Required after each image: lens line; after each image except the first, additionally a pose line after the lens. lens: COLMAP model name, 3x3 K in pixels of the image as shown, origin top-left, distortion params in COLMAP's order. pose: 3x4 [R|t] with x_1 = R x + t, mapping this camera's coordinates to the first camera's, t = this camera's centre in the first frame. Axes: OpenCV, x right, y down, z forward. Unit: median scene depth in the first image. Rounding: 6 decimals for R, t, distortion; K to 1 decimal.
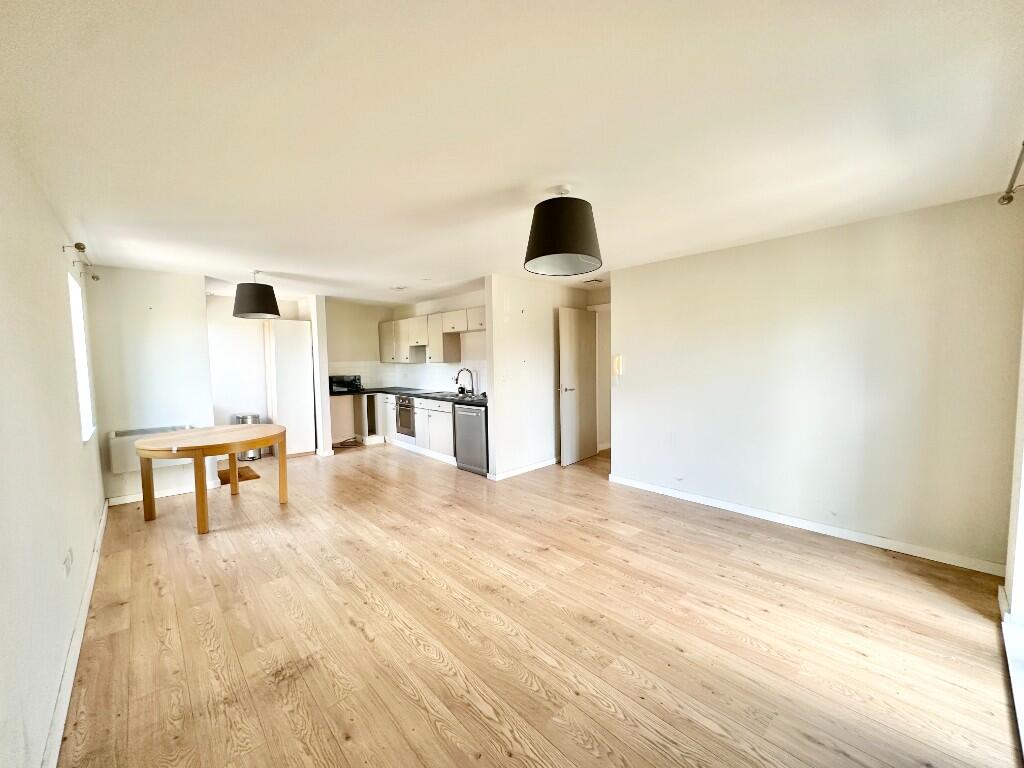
lens RADIAL K [[405.3, 0, 512.0], [0, 405.3, 384.0], [0, 0, 1]] dist [-0.001177, -0.000304]
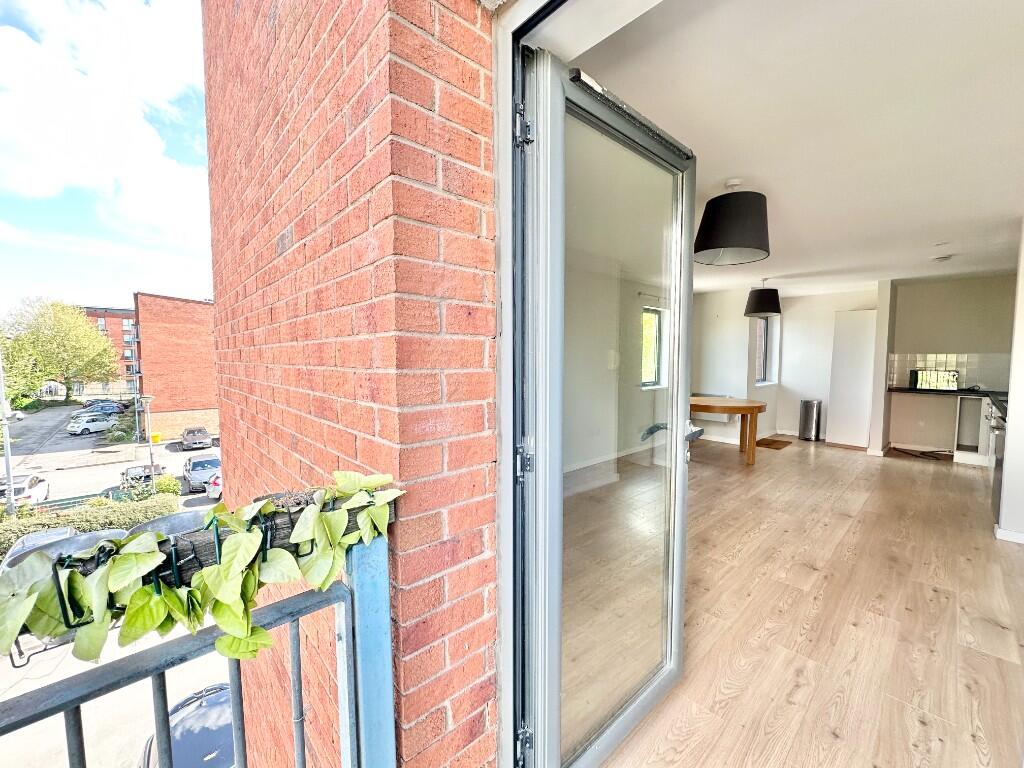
lens RADIAL K [[405.3, 0, 512.0], [0, 405.3, 384.0], [0, 0, 1]] dist [-0.001177, -0.000304]
pose [[-0.001112, 0.085610, -0.996328, 0.452867], [-0.062193, 0.994394, 0.085513, -0.009330], [0.998064, 0.062060, 0.004219, 0.162987]]
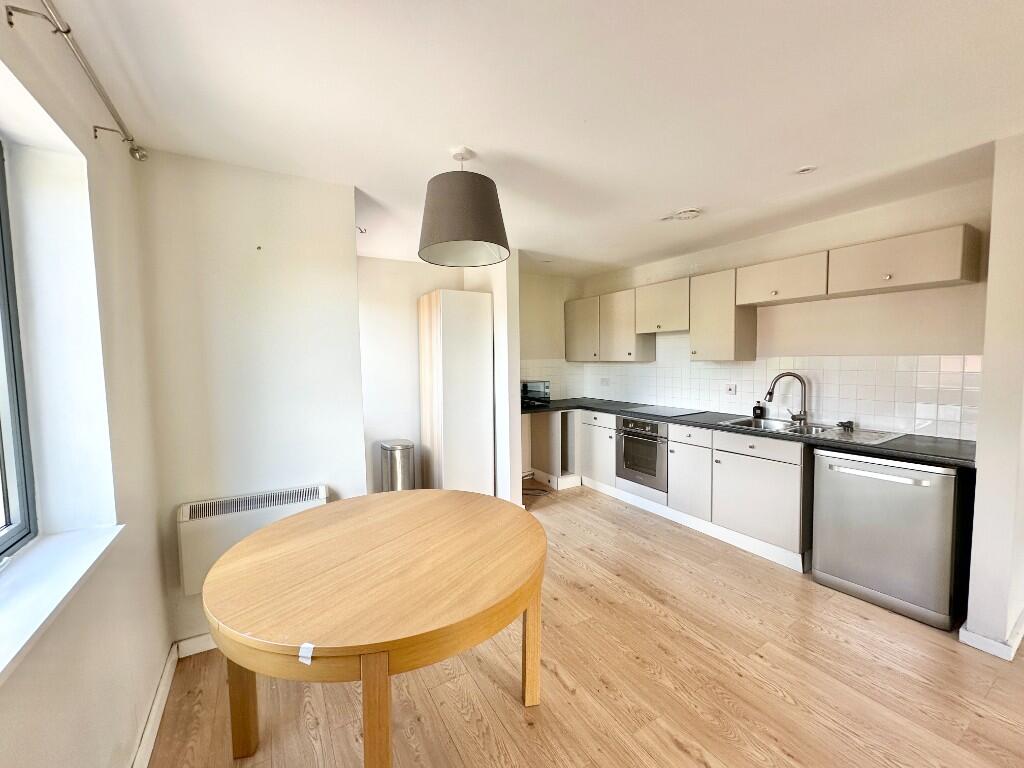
lens RADIAL K [[405.3, 0, 512.0], [0, 405.3, 384.0], [0, 0, 1]] dist [-0.001177, -0.000304]
pose [[0.979933, 0.011792, -0.198979, -0.343145], [-0.011311, 0.999930, 0.003555, -0.020466], [0.199007, -0.001233, 0.979997, 0.404368]]
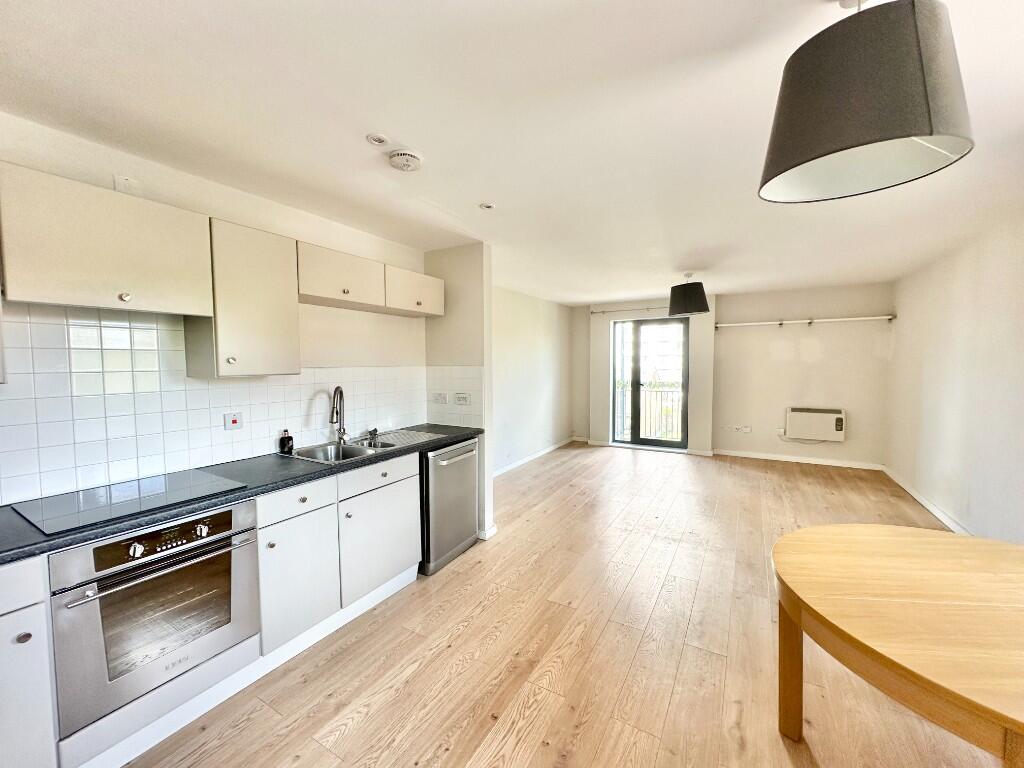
lens RADIAL K [[405.3, 0, 512.0], [0, 405.3, 384.0], [0, 0, 1]] dist [-0.001177, -0.000304]
pose [[-0.291500, -0.032249, 0.956027, -0.569515], [0.075474, 0.995540, 0.056595, -0.049293], [-0.953589, 0.088653, -0.287766, 0.902851]]
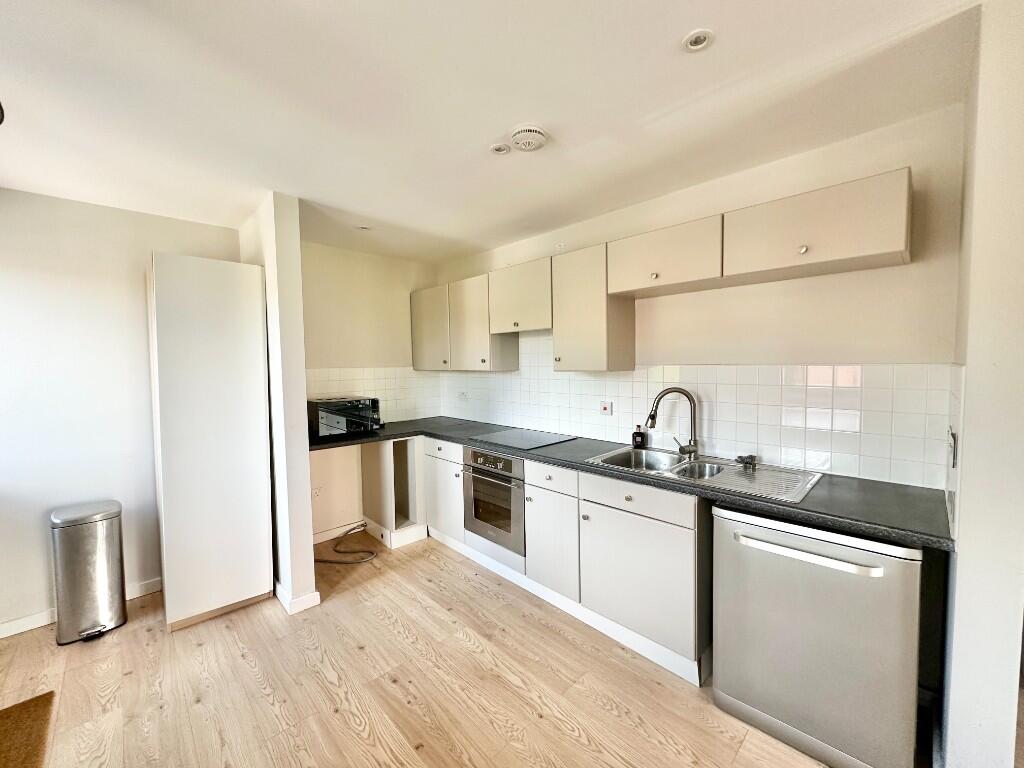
lens RADIAL K [[405.3, 0, 512.0], [0, 405.3, 384.0], [0, 0, 1]] dist [-0.001177, -0.000304]
pose [[0.999650, -0.000501, 0.026451, -0.264095], [0.000836, 0.999919, -0.012689, -0.035178], [-0.026443, 0.012707, 0.999570, 0.601234]]
